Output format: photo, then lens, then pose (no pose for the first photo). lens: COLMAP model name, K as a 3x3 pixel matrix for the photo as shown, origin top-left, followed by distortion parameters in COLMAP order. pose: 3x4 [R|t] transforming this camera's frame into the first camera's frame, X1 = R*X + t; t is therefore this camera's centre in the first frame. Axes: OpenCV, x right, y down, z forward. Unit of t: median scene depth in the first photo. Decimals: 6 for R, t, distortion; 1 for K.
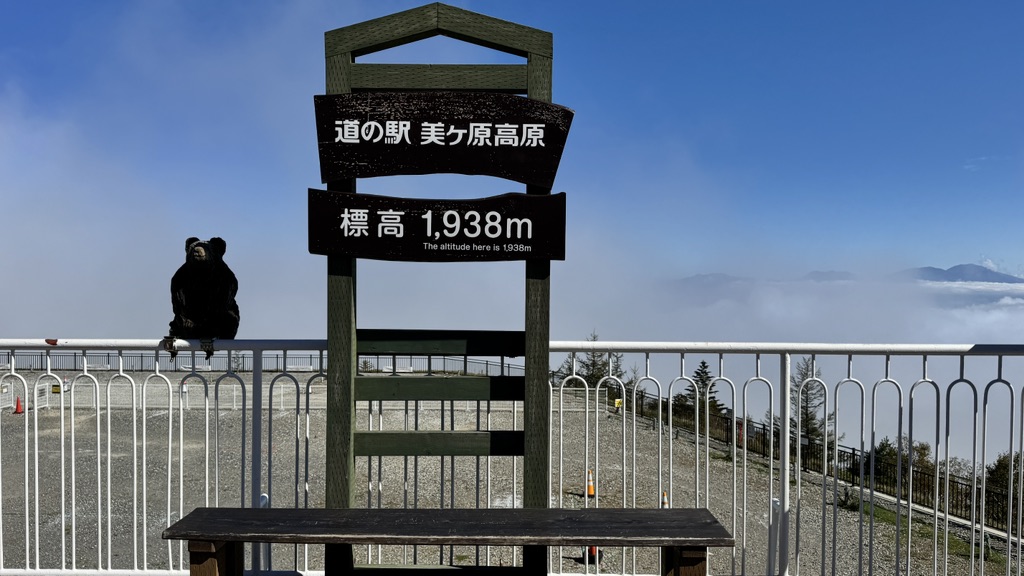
lens RADIAL K [[824.2, 0, 516.1], [0, 824.2, 294.3], [0, 0, 1]] dist [0.159756, -0.290953]
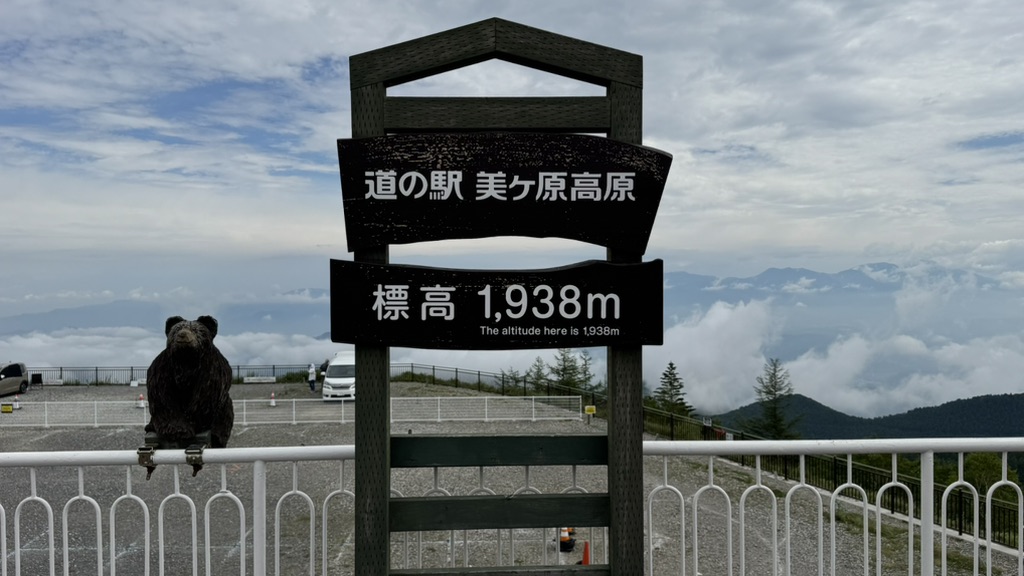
lens RADIAL K [[823.2, 0, 508.6], [0, 823.2, 285.6], [0, 0, 1]] dist [0.176538, -0.337267]
pose [[0.999231, -0.014501, 0.036422, -0.113362], [0.014930, 0.999822, -0.011534, -0.091494], [-0.036248, 0.012068, 0.999270, 0.229209]]
